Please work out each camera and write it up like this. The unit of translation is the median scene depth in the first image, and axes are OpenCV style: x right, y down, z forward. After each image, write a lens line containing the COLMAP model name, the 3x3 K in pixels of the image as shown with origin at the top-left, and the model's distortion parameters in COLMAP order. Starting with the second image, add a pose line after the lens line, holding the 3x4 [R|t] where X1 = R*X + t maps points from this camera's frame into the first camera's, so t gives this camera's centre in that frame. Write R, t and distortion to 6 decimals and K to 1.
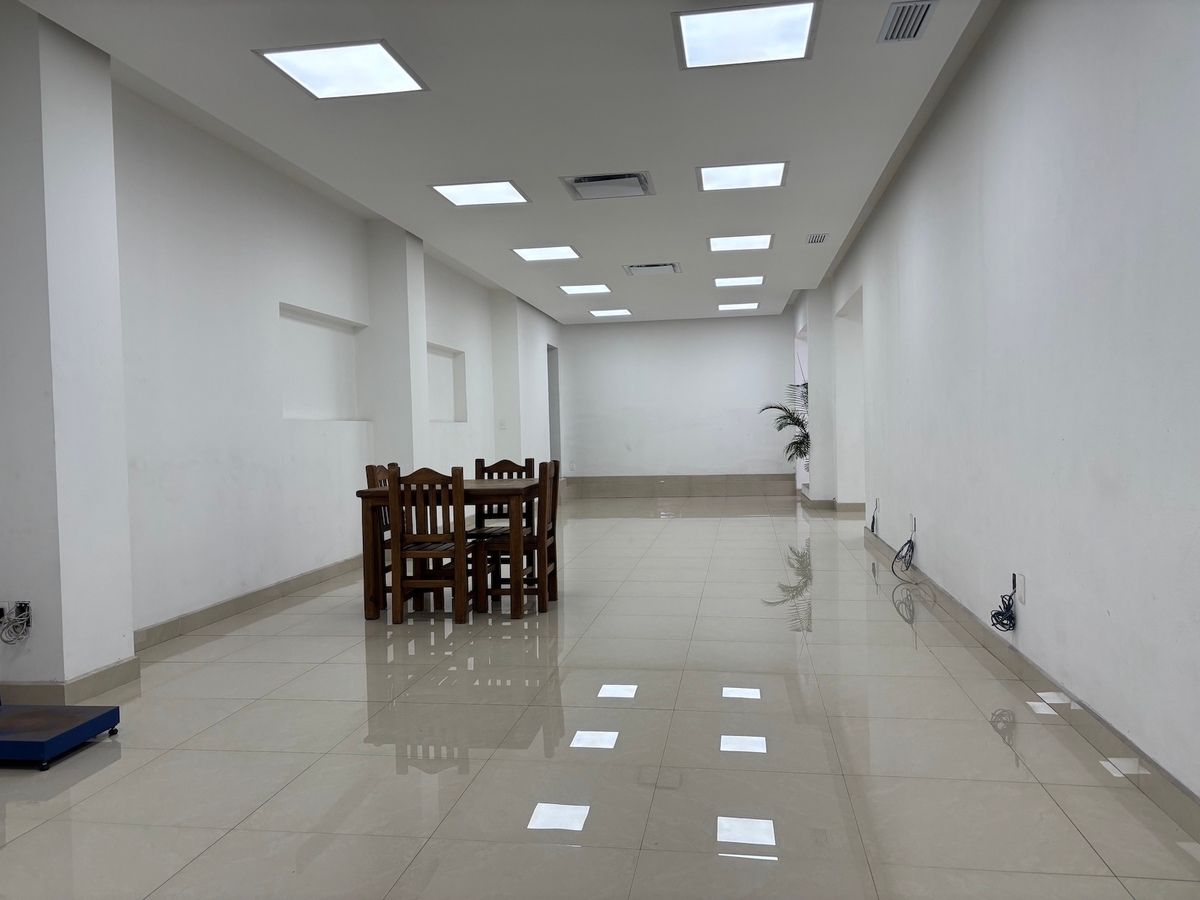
lens RADIAL K [[915.4, 0, 597.7], [0, 915.4, 452.7], [0, 0, 1]] dist [0.035270, -0.017492]
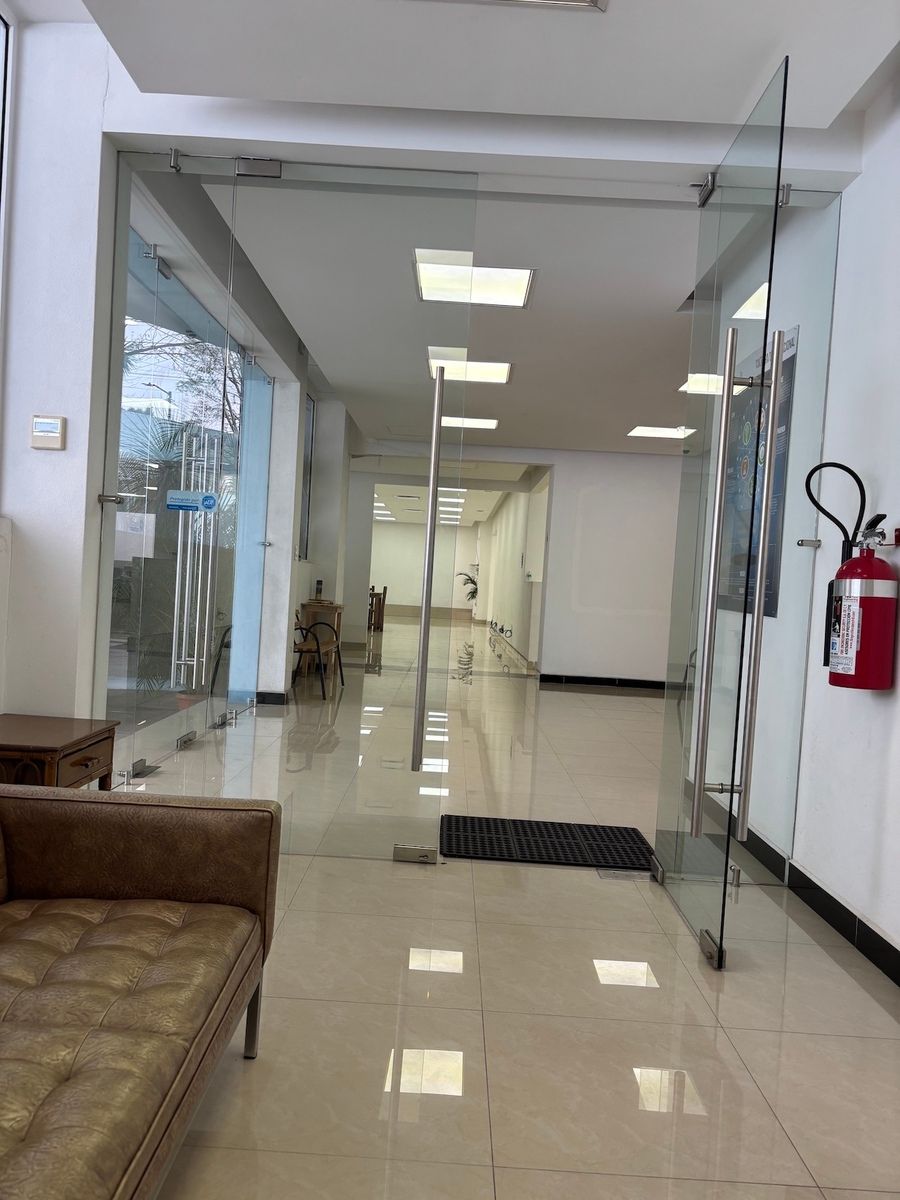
lens RADIAL K [[915.4, 0, 449.0], [0, 915.4, 599.9], [0, 0, 1]] dist [0.035270, -0.017492]
pose [[0.985539, 0.081690, 0.148458, -0.139374], [-0.081603, 0.996642, -0.006685, 0.024332], [-0.148505, -0.005527, 0.988896, -1.037308]]
